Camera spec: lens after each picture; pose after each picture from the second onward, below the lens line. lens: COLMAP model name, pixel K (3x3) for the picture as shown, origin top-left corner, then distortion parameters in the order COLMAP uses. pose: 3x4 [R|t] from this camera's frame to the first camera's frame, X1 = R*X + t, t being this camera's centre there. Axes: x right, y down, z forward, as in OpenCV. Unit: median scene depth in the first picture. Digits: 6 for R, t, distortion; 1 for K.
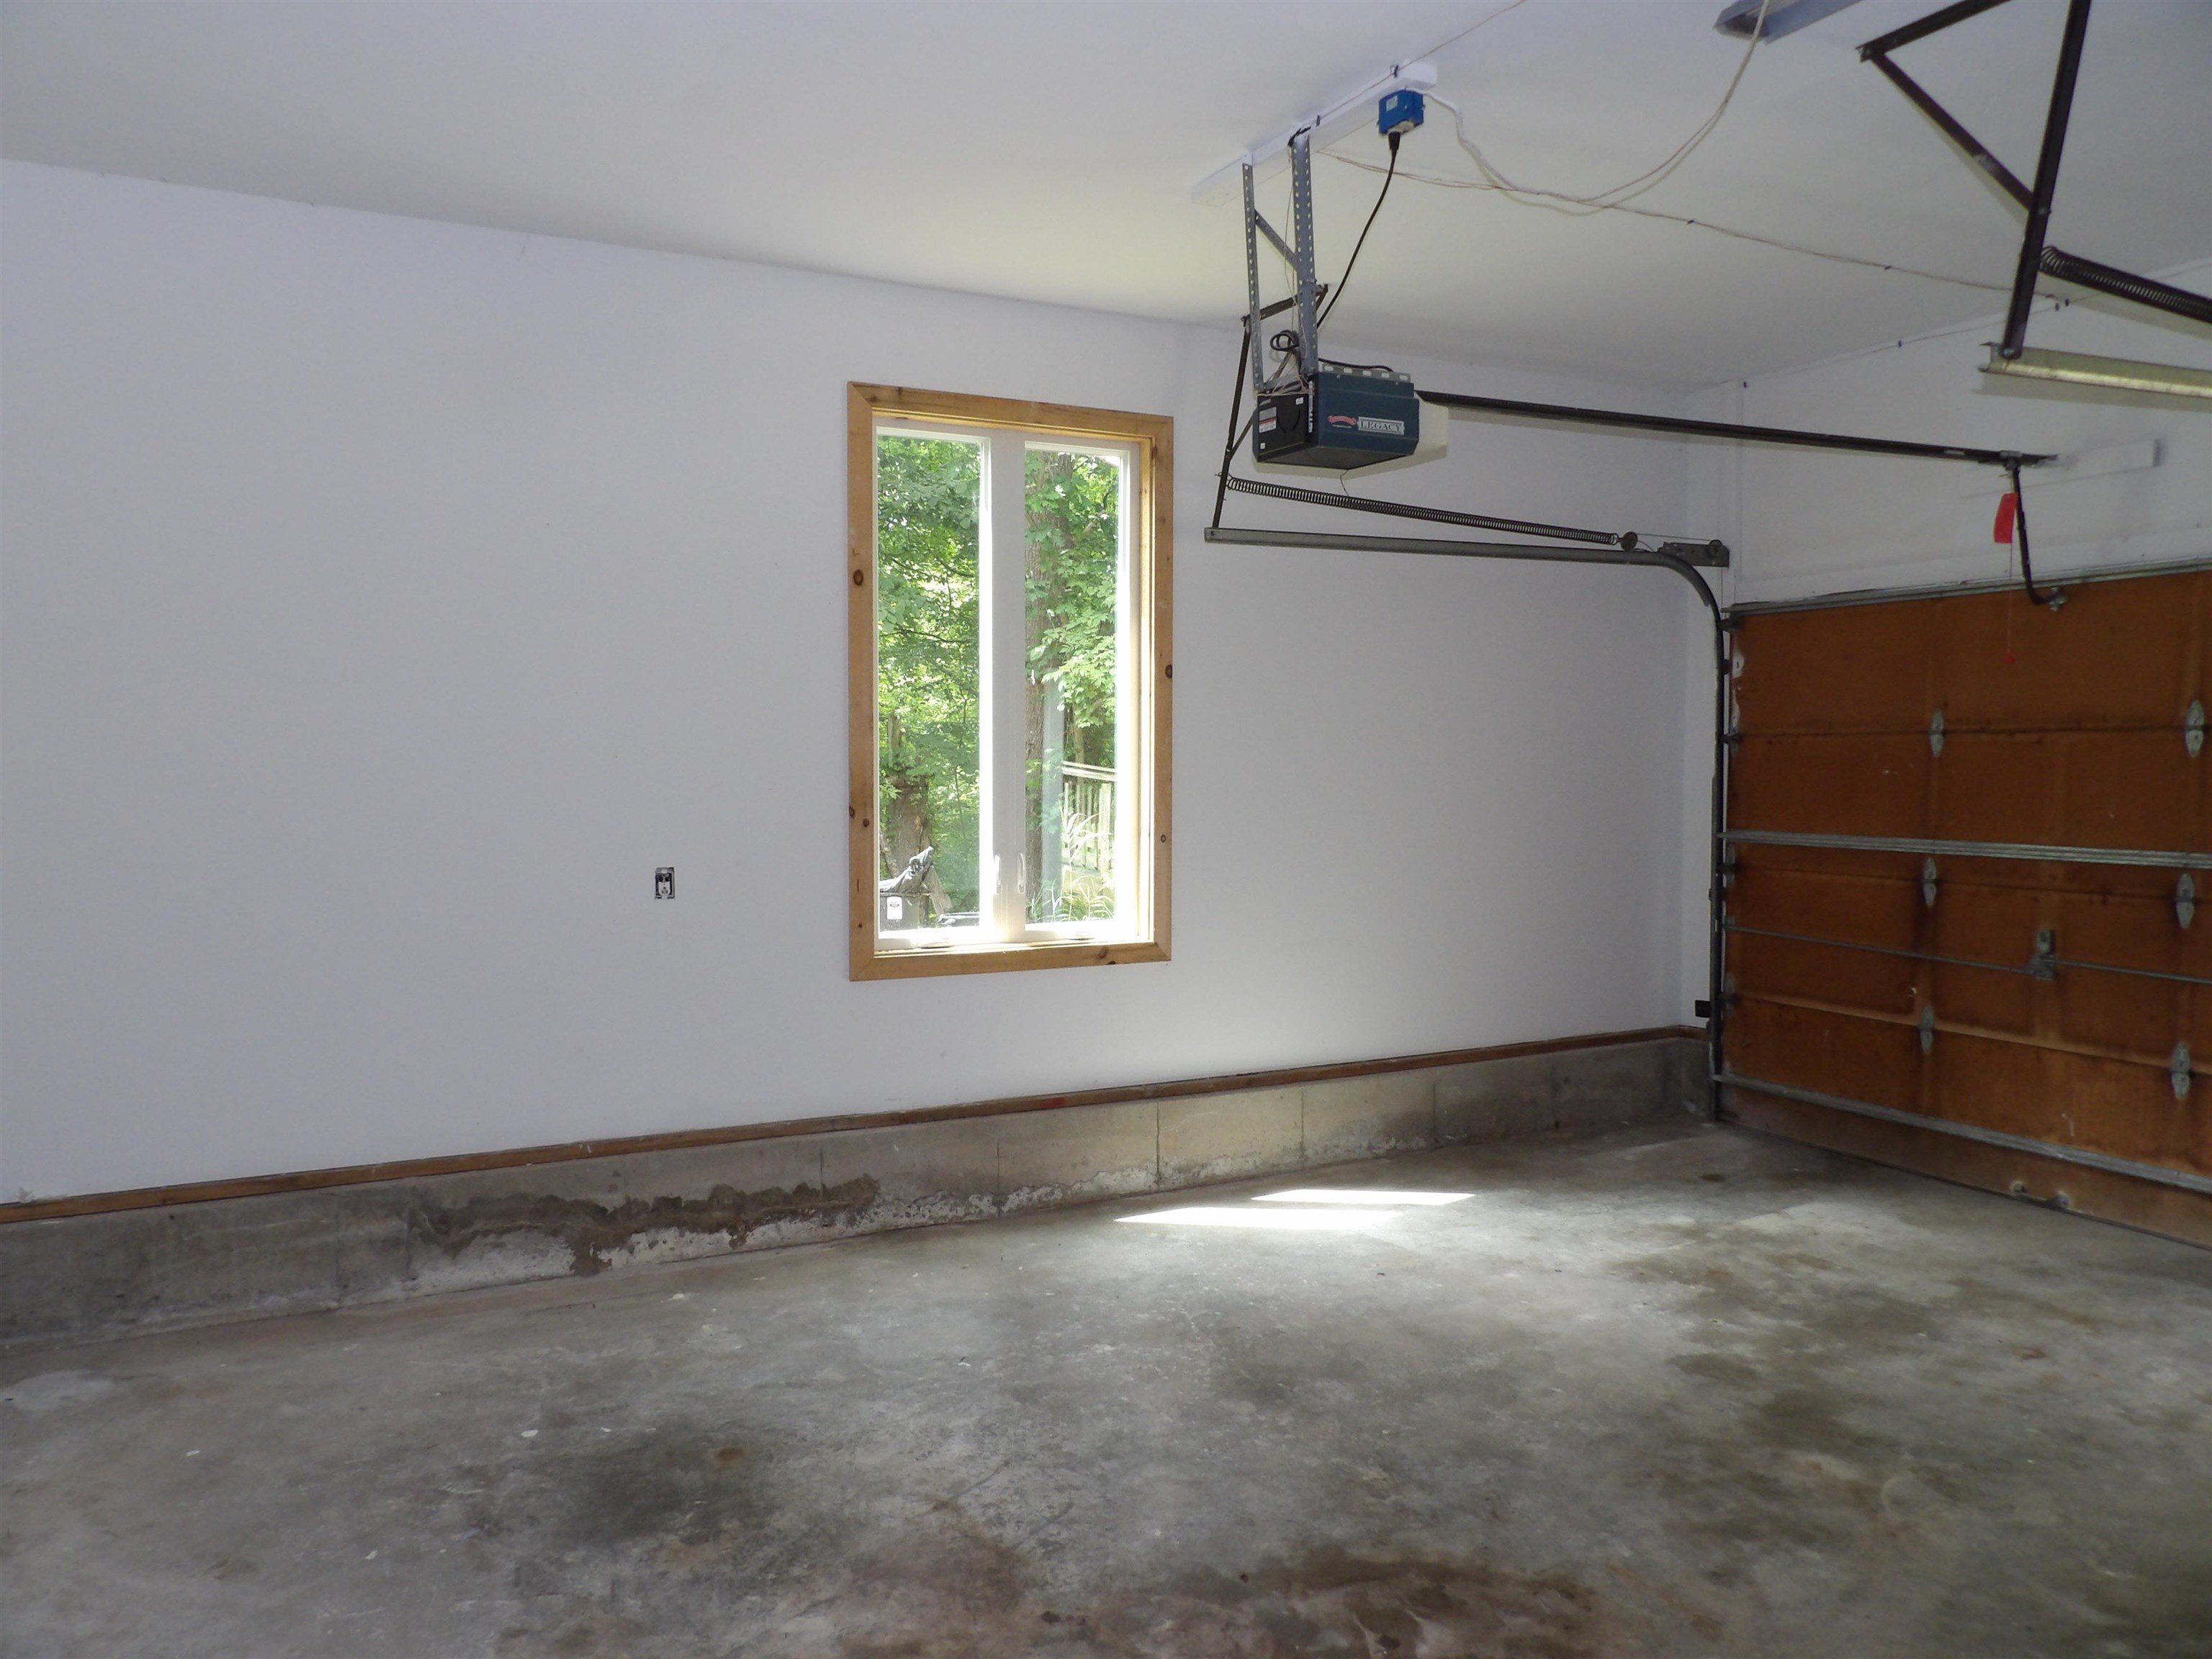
lens RADIAL K [[1585.1, 0, 1103.0], [0, 1585.1, 816.6], [0, 0, 1]] dist [-0.040340, 0.050941]
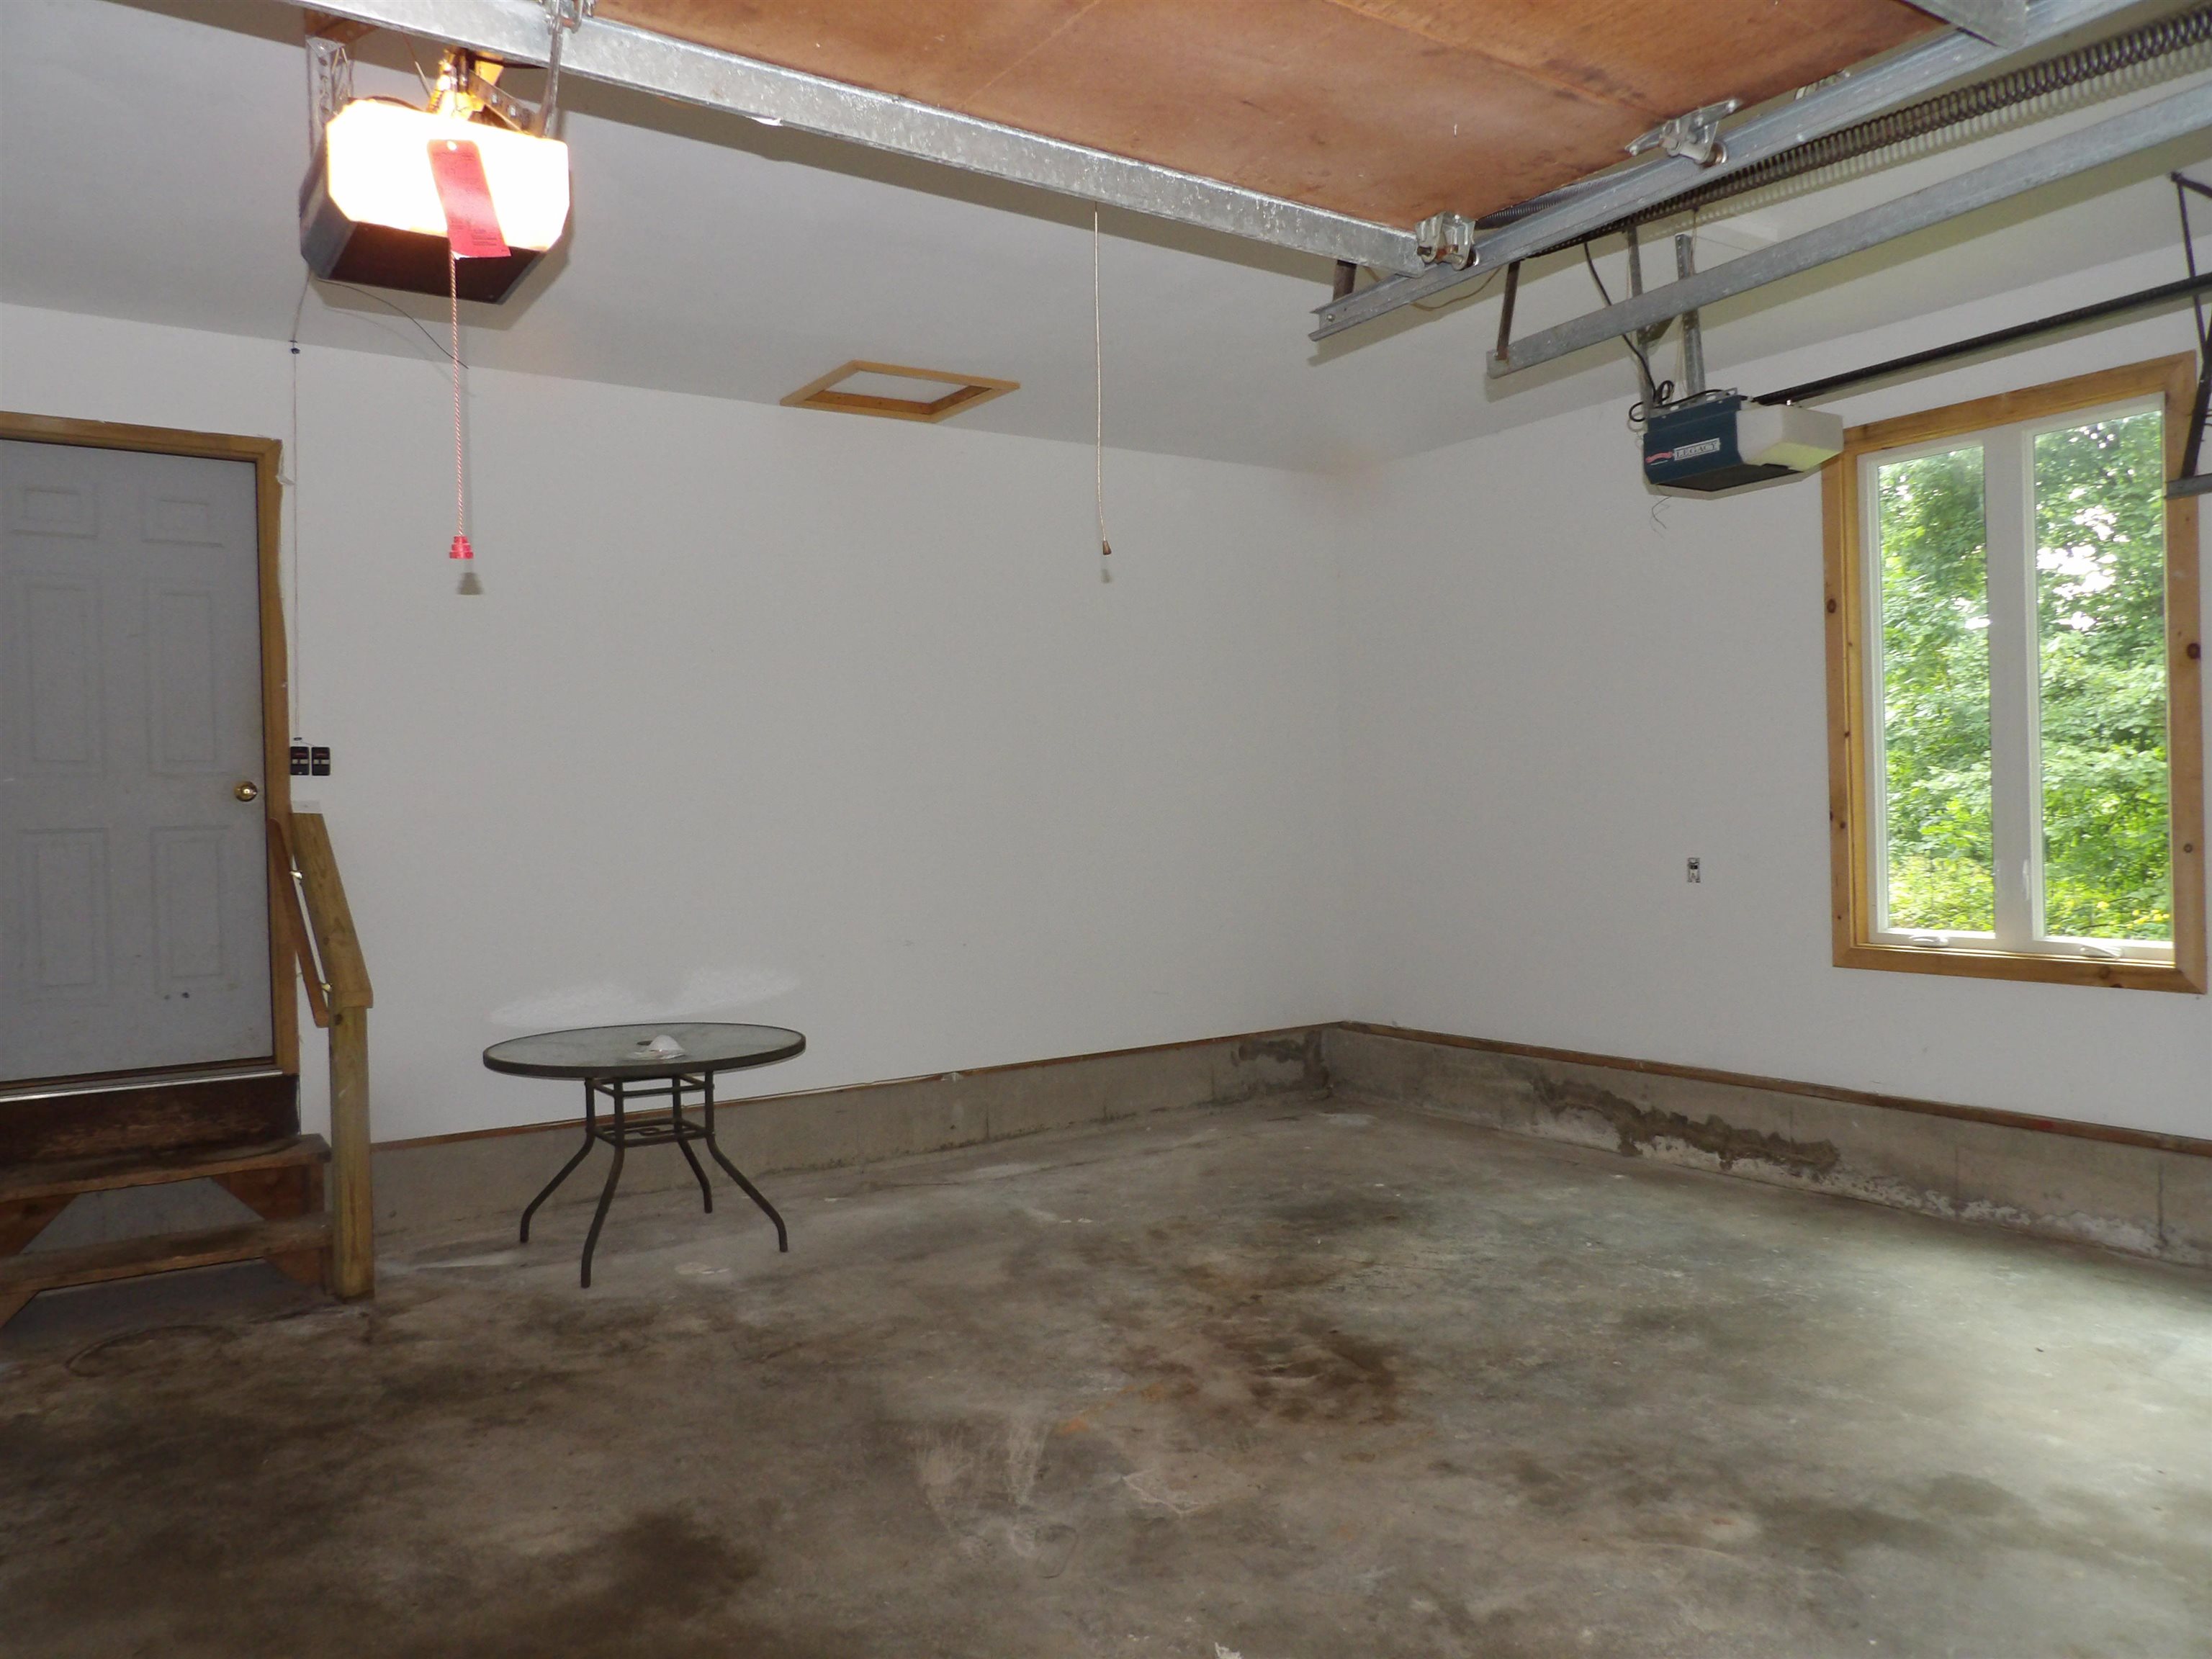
lens RADIAL K [[1585.1, 0, 1106.5], [0, 1585.1, 821.6], [0, 0, 1]] dist [-0.040340, 0.050941]
pose [[0.120329, 0.002919, -0.992730, 1.107012], [-0.011766, 0.999930, 0.001514, 0.007150], [0.992664, 0.011498, 0.120355, 0.444856]]
